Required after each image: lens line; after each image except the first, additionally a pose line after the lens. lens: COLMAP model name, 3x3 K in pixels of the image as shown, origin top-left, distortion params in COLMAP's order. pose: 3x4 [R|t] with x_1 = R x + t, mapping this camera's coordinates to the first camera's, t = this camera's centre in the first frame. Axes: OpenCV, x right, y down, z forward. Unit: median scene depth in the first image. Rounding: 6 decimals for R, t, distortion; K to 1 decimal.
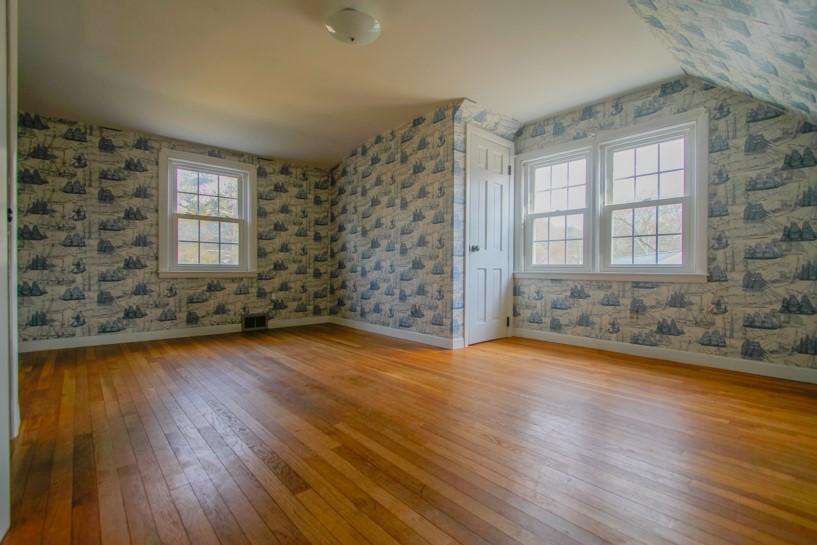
lens RADIAL K [[373.9, 0, 409.4], [0, 373.9, 271.3], [0, 0, 1]] dist [-0.015102, 0.000333]
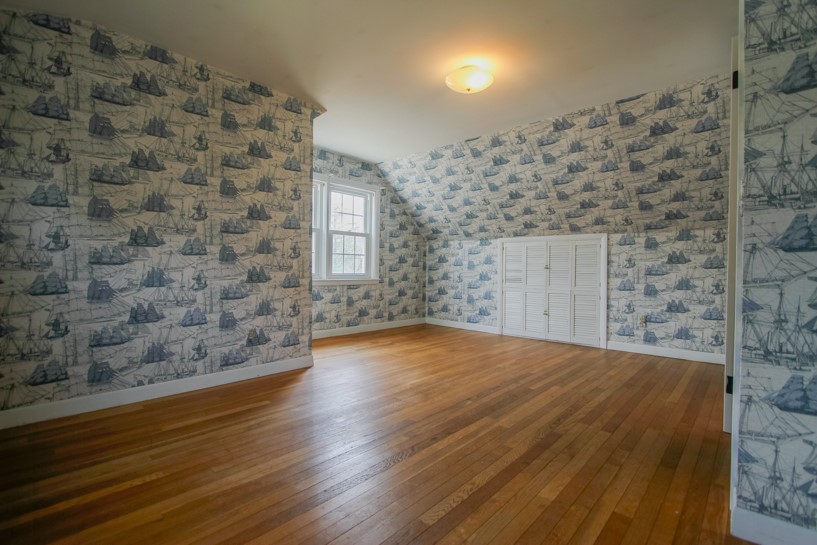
lens RADIAL K [[373.9, 0, 409.4], [0, 373.9, 271.3], [0, 0, 1]] dist [-0.015102, 0.000333]
pose [[-0.095953, -0.012274, 0.995310, -0.777788], [-0.006210, 0.999912, 0.011732, -0.039770], [-0.995367, -0.005055, -0.096021, 0.772200]]
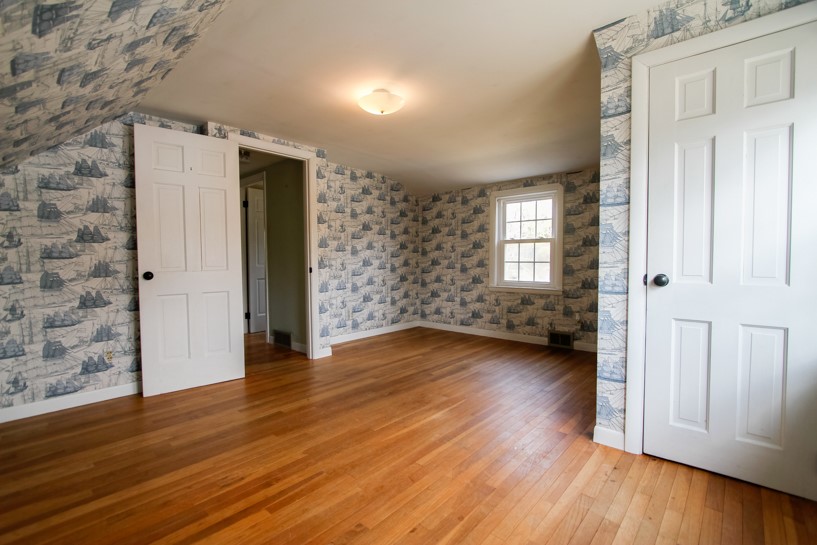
lens RADIAL K [[373.9, 0, 409.4], [0, 373.9, 271.3], [0, 0, 1]] dist [-0.015102, 0.000333]
pose [[0.120934, 0.021644, -0.992425, 0.632033], [0.000059, 0.999762, 0.021811, -0.082820], [0.992660, -0.002696, 0.120904, 0.563165]]
